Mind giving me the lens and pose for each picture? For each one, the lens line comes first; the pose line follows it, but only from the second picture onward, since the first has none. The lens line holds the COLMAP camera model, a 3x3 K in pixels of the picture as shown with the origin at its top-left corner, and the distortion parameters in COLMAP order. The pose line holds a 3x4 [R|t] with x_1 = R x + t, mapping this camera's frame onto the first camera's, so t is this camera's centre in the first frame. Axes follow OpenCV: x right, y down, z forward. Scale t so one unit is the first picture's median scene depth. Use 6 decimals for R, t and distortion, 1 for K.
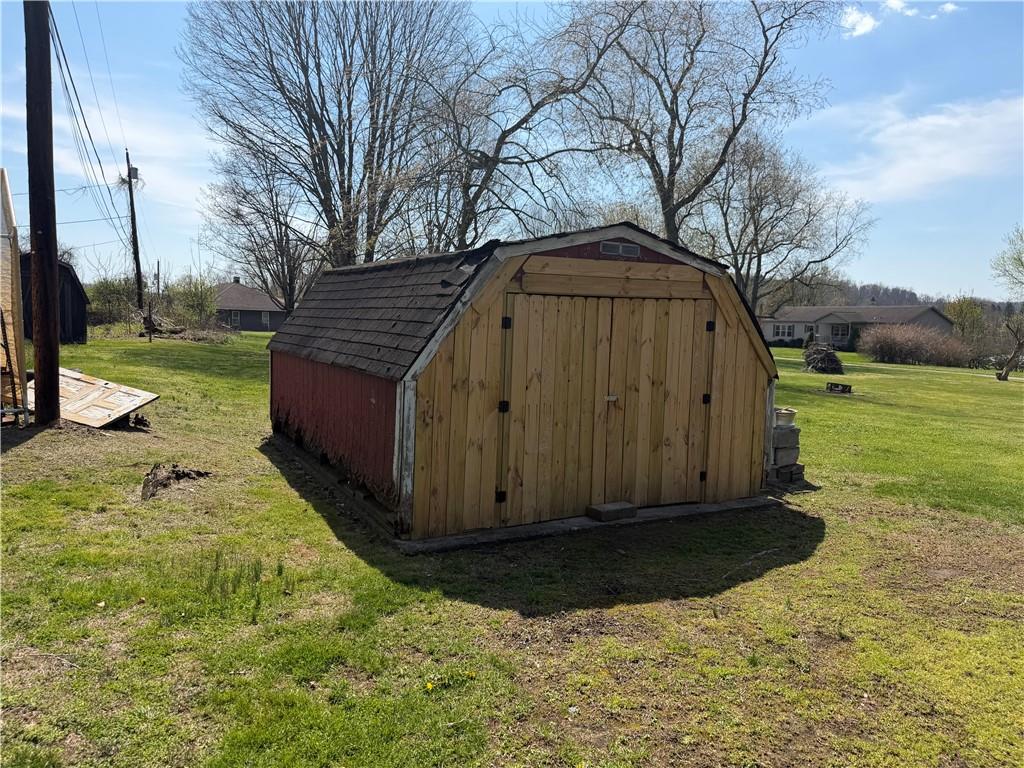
lens RADIAL K [[717.7, 0, 512.0], [0, 717.7, 384.0], [0, 0, 1]] dist [0.008077, 0.004098]
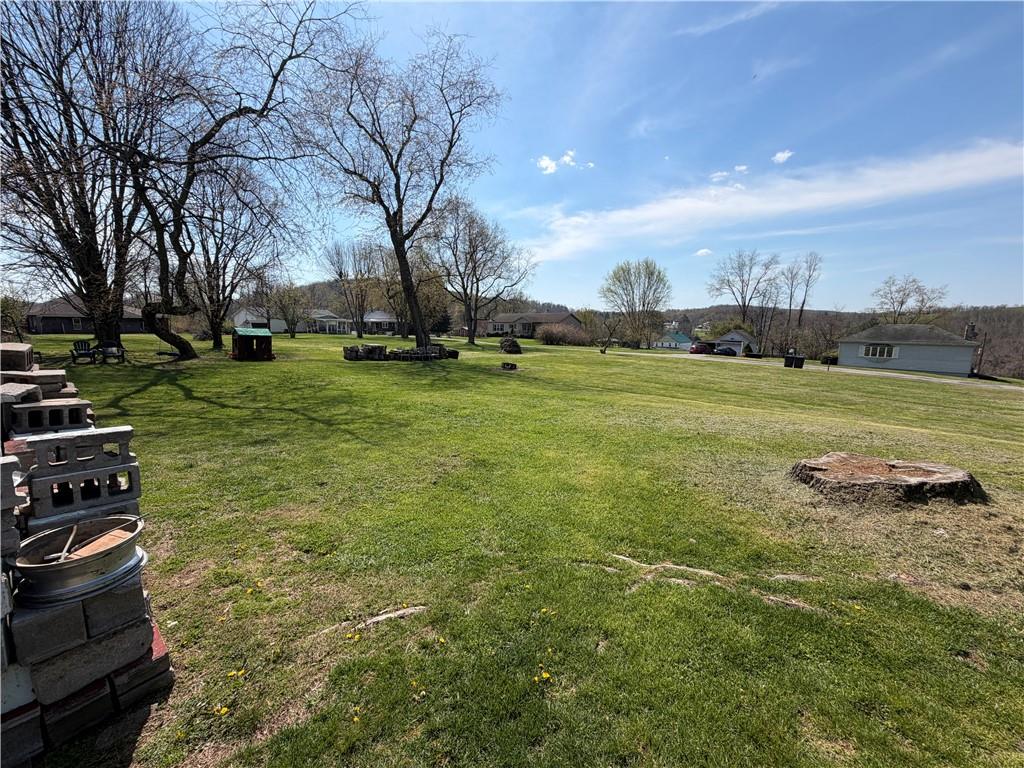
lens RADIAL K [[407.7, 0, 512.0], [0, 407.7, 384.0], [0, 0, 1]] dist [0.001190, -0.000047]
pose [[0.930483, -0.066471, 0.360253, 0.069152], [0.044380, 0.996611, 0.069260, -0.007301], [-0.363636, -0.048457, 0.930280, 0.093670]]
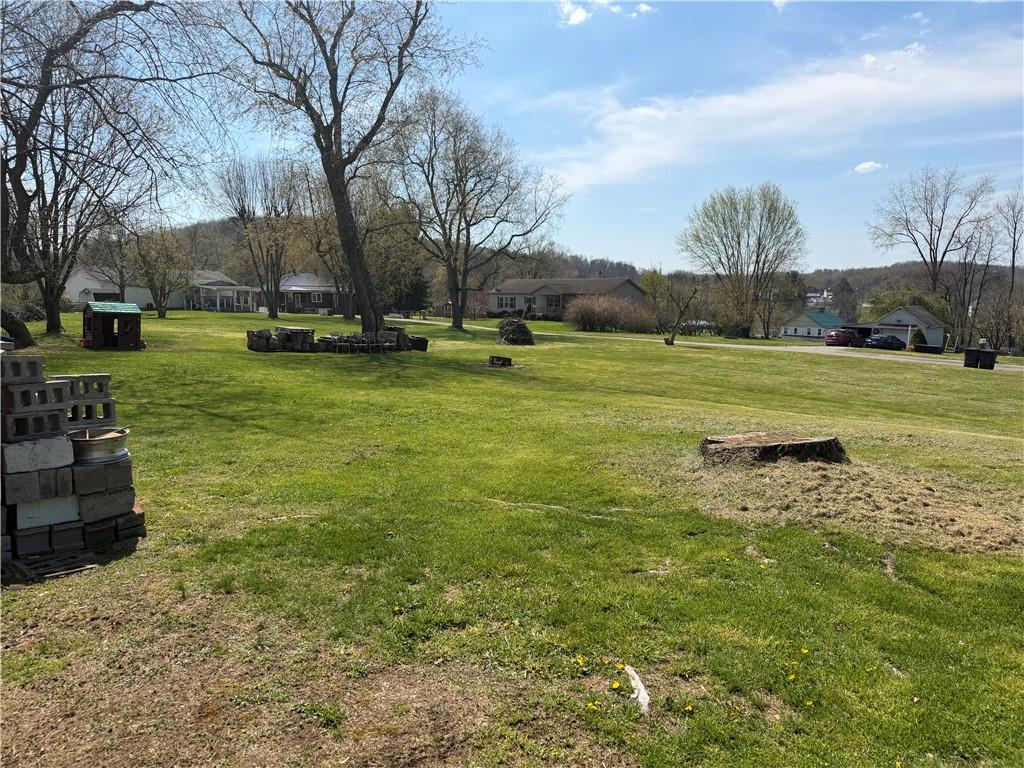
lens RADIAL K [[710.8, 0, 517.2], [0, 710.8, 371.5], [0, 0, 1]] dist [0.143197, -0.235053]
pose [[0.940828, -0.047698, 0.335511, 0.068006], [0.040855, 0.998788, 0.027431, -0.002860], [-0.336412, -0.012100, 0.941637, 0.034135]]
